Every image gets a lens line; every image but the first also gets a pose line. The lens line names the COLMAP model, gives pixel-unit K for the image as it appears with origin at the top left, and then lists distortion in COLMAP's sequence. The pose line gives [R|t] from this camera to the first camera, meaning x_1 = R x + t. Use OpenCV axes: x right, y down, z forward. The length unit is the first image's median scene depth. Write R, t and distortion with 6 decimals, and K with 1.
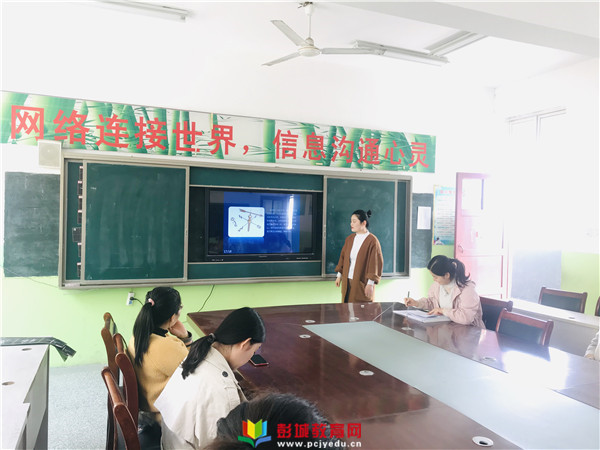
lens RADIAL K [[489.0, 0, 300.0], [0, 489.0, 225.0], [0, 0, 1]] dist [0.045259, -0.048792]
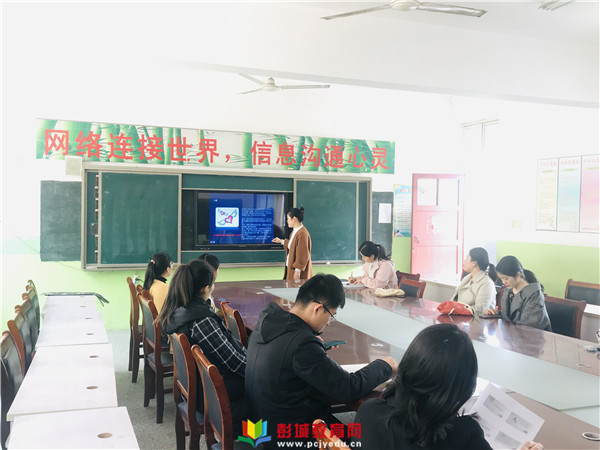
lens RADIAL K [[598.4, 0, 300.0], [0, 598.4, 225.0], [0, 0, 1]] dist [0.163260, -0.482962]
pose [[0.999590, -0.008096, -0.027462, 0.111231], [0.008183, 0.999962, 0.003058, 0.008804], [0.027436, -0.003281, 0.999618, -0.499519]]
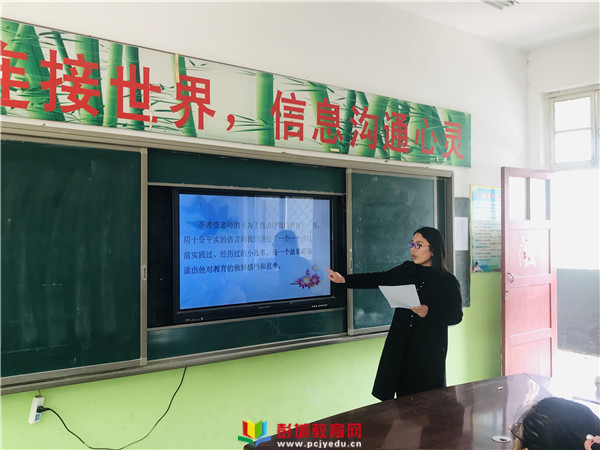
lens RADIAL K [[625.4, 0, 300.0], [0, 625.4, 225.0], [0, 0, 1]] dist [0.082950, -0.202361]
pose [[0.955354, -0.019794, 0.294801, -0.258771], [0.028637, 0.999259, -0.025712, -0.012555], [-0.294073, 0.033006, 0.955213, 0.285666]]
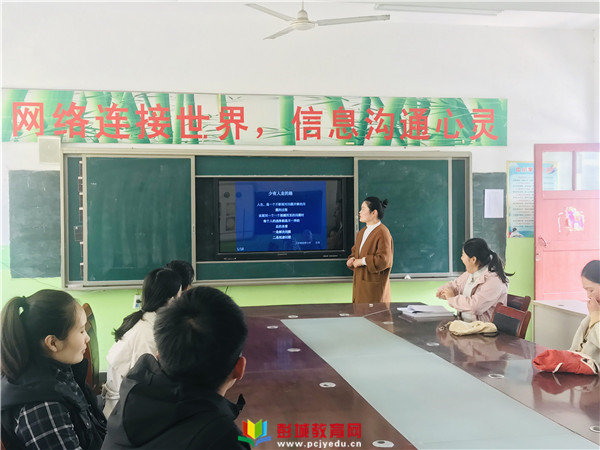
lens RADIAL K [[724.7, 0, 300.0], [0, 724.7, 225.0], [0, 0, 1]] dist [0.166085, -0.511545]
pose [[0.978490, -0.026060, -0.204644, 0.226401], [0.027382, 0.999618, 0.003627, 0.008956], [0.204471, -0.009153, 0.978830, -0.264436]]
